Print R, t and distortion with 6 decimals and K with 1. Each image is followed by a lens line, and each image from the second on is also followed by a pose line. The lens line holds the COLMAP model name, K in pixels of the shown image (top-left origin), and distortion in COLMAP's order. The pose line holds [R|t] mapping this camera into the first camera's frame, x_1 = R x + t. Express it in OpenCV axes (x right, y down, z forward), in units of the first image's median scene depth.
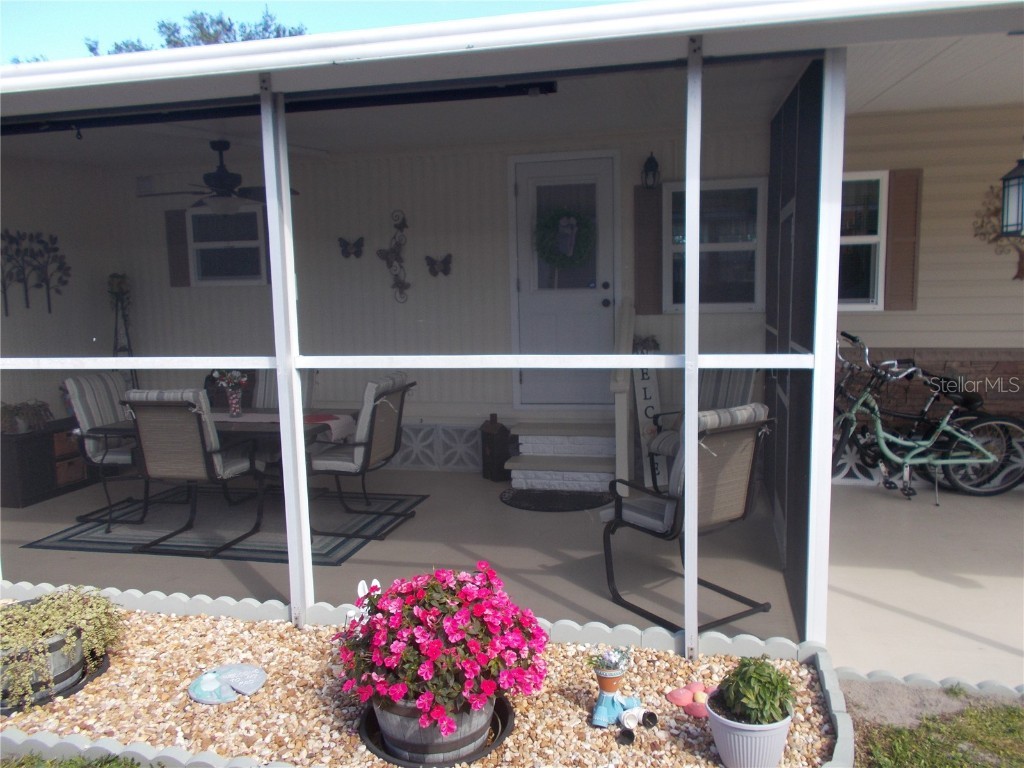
lens RADIAL K [[801.7, 0, 520.6], [0, 801.7, 380.8], [0, 0, 1]] dist [0.023732, -0.015345]
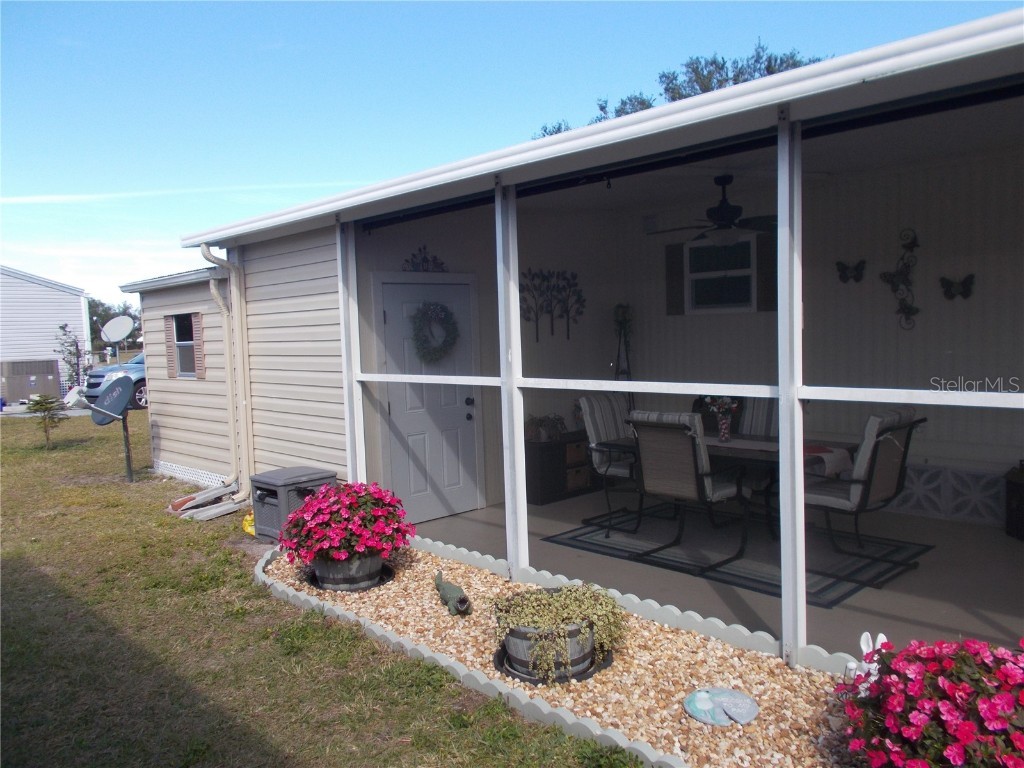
lens RADIAL K [[801.7, 0, 518.0], [0, 801.7, 380.2], [0, 0, 1]] dist [0.023732, -0.015345]
pose [[0.837895, 0.031209, -0.544939, -0.021039], [-0.048958, 0.998637, -0.018085, -0.002144], [0.543631, 0.041833, 0.838281, -0.003082]]
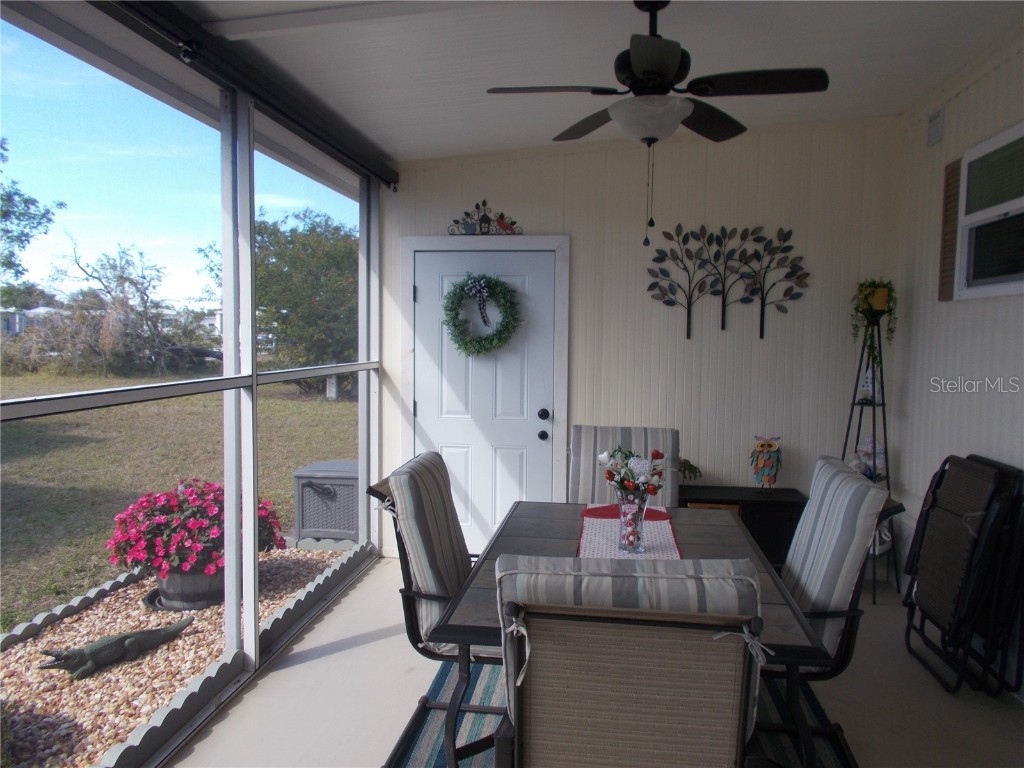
lens RADIAL K [[801.7, 0, 513.6], [0, 801.7, 383.4], [0, 0, 1]] dist [0.023732, -0.015345]
pose [[0.113455, 0.092542, -0.989224, 0.140490], [-0.130075, 0.988466, 0.077553, -0.101289], [0.984992, 0.119875, 0.124184, 0.993422]]
